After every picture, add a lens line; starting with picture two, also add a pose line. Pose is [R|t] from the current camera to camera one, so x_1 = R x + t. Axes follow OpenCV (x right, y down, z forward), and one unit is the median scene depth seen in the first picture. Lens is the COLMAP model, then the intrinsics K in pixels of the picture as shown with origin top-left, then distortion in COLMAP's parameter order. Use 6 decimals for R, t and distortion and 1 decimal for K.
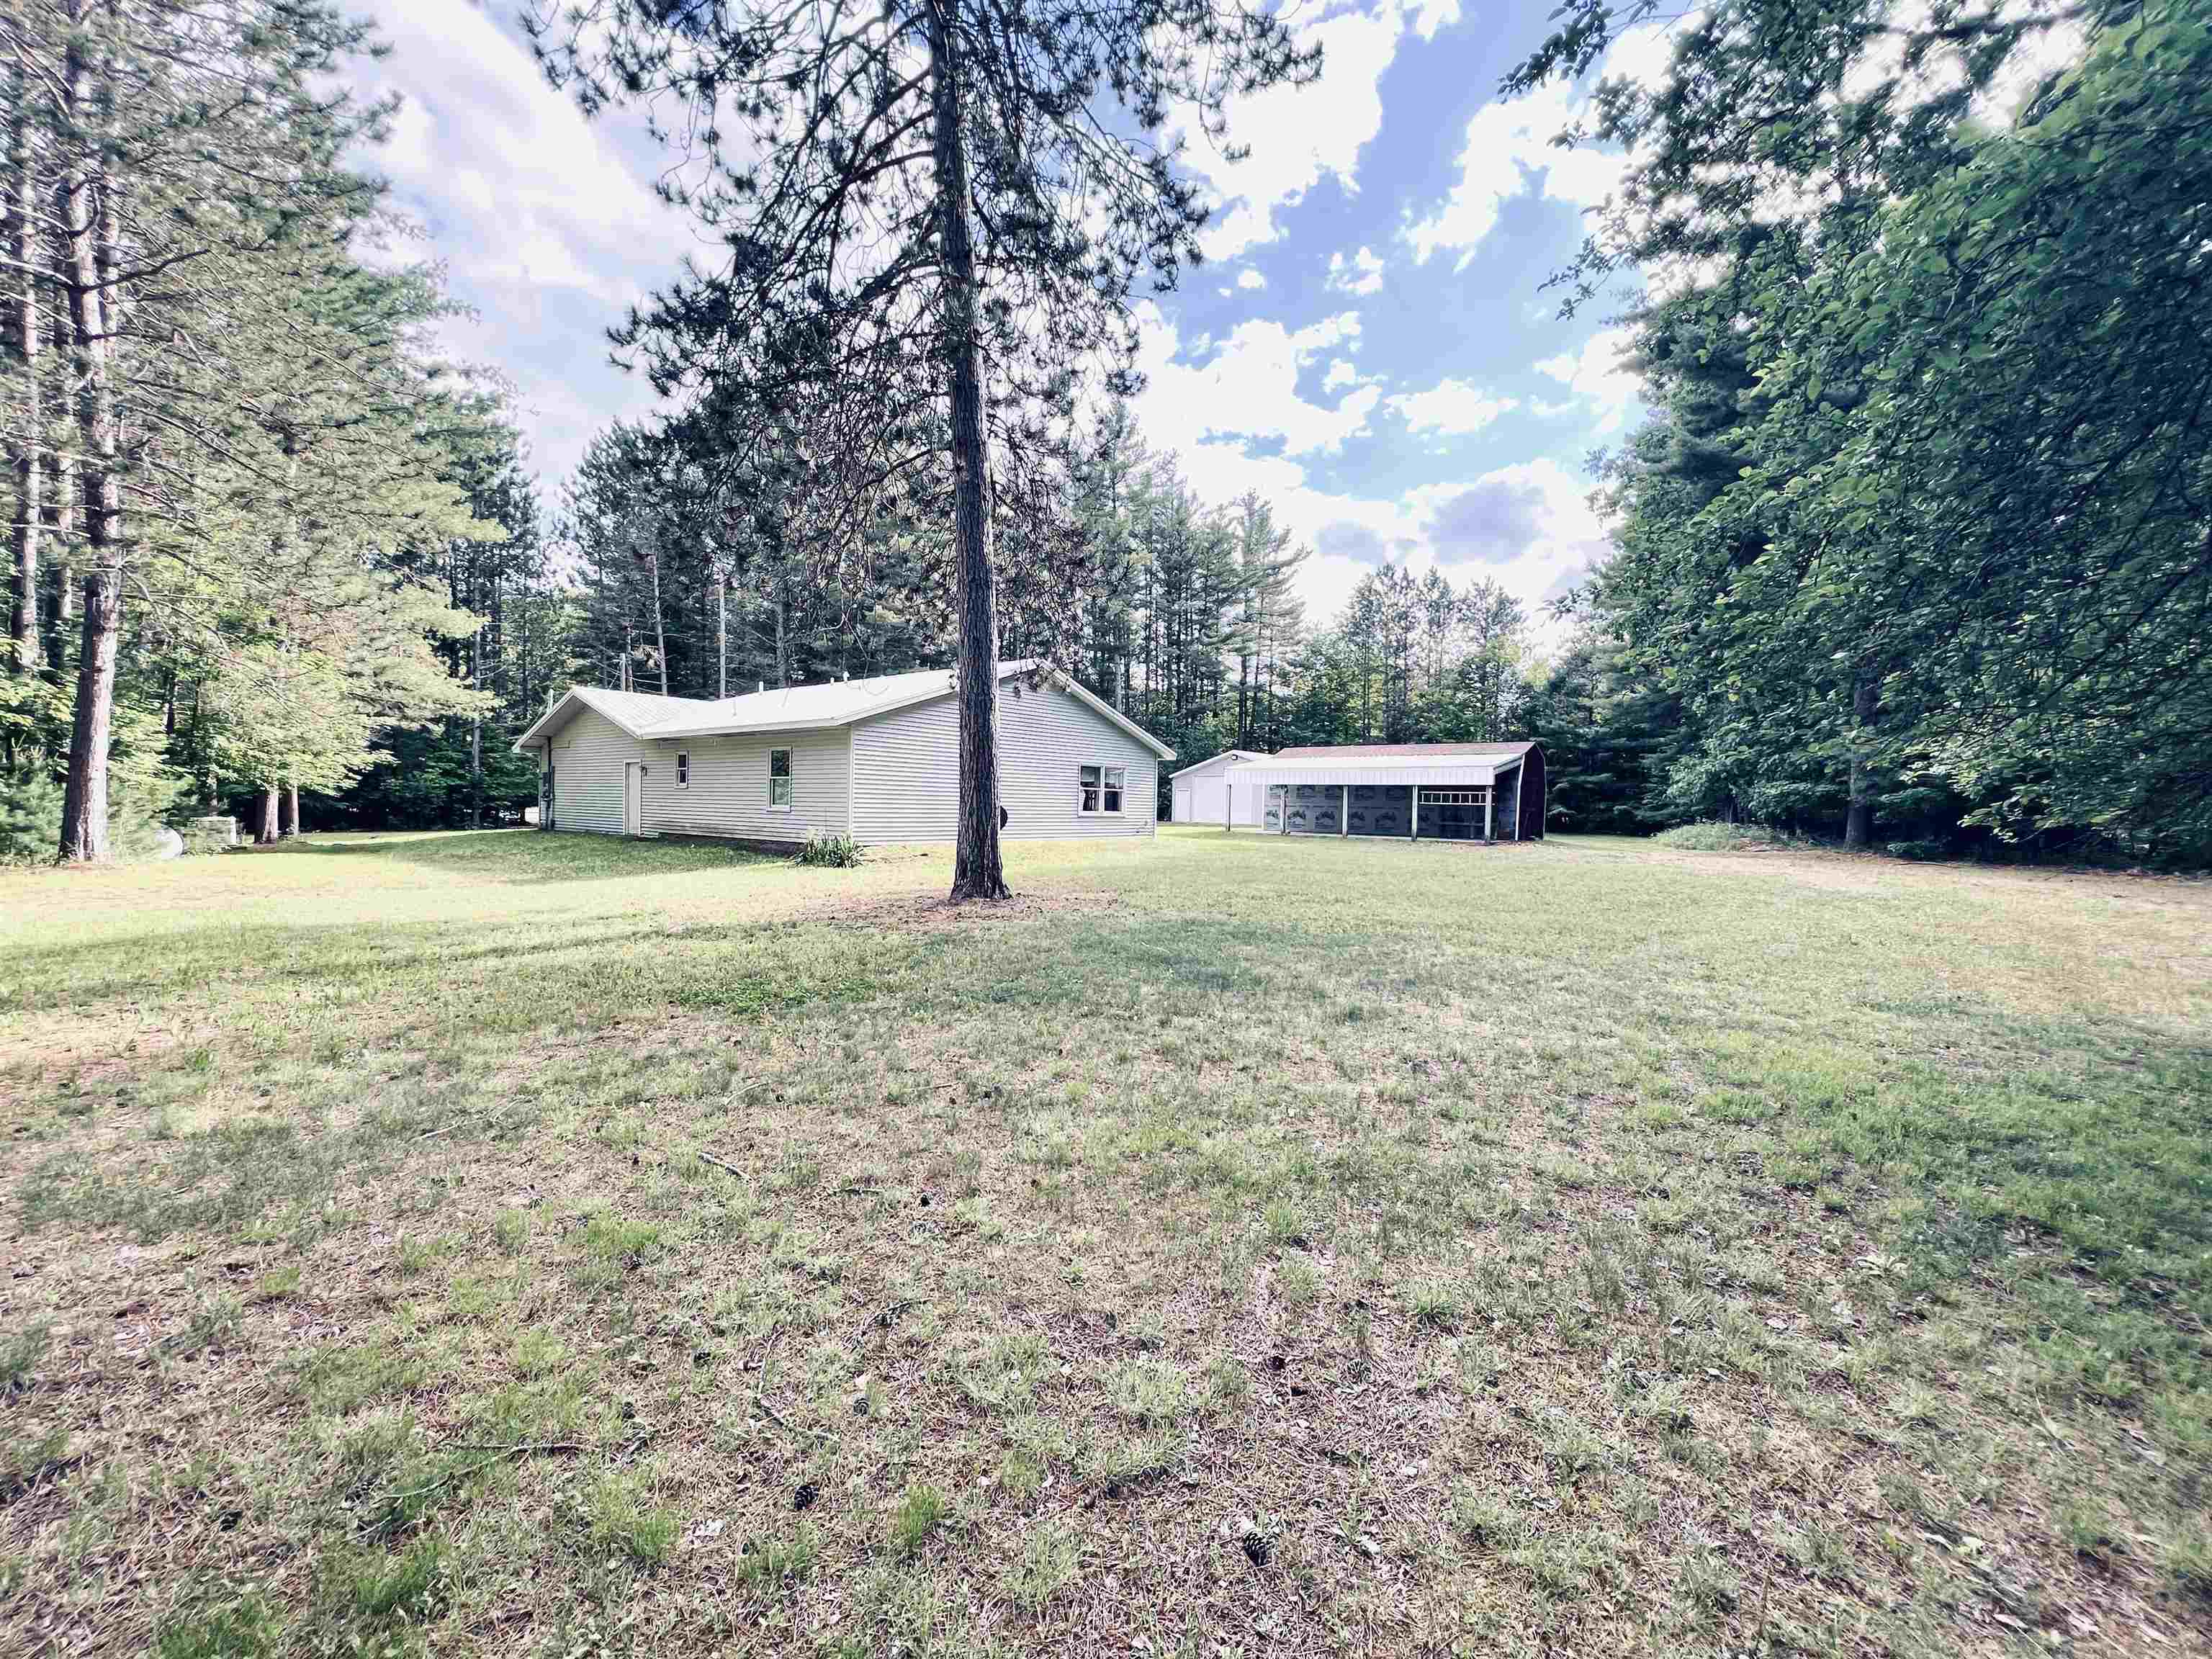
lens RADIAL K [[898.1, 0, 1092.8], [0, 898.1, 823.2], [0, 0, 1]] dist [0.001578, 0.000031]
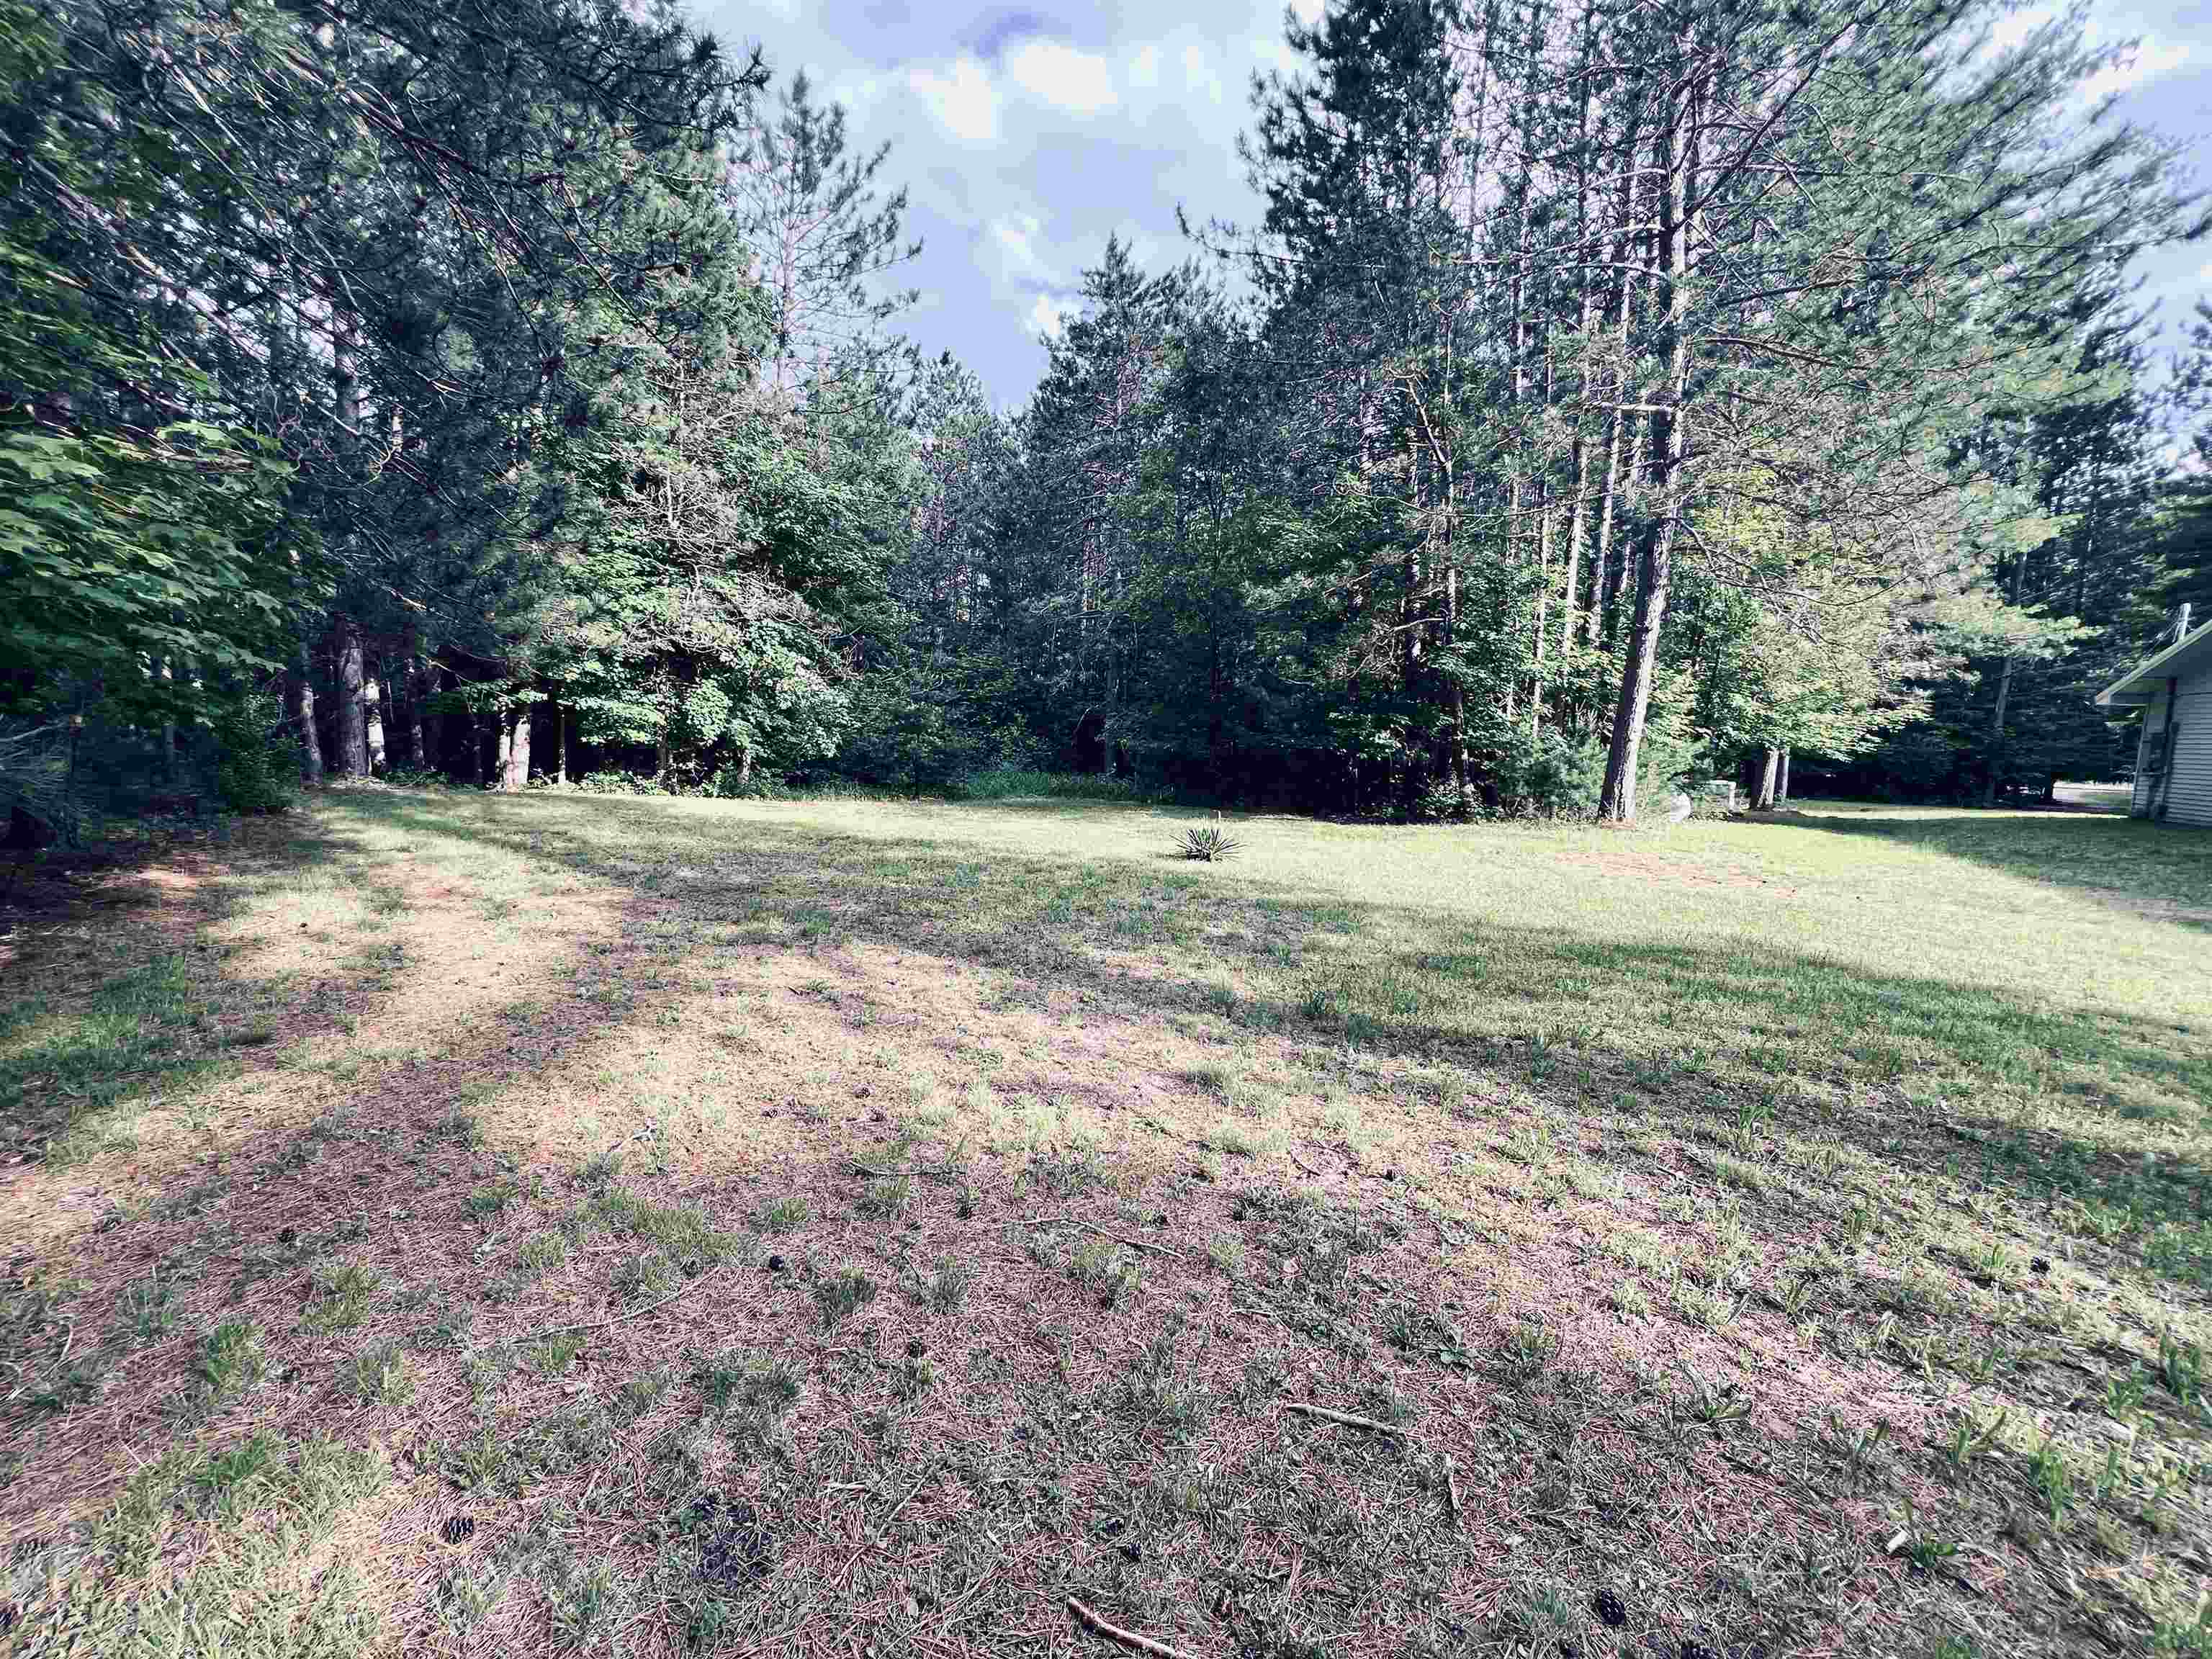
lens RADIAL K [[898.1, 0, 1097.7], [0, 898.1, 819.7], [0, 0, 1]] dist [0.001578, 0.000031]
pose [[0.210190, 0.086336, -0.973841, -0.201760], [-0.050589, 0.995719, 0.077356, -0.007229], [0.976351, 0.033006, 0.213658, 0.165925]]
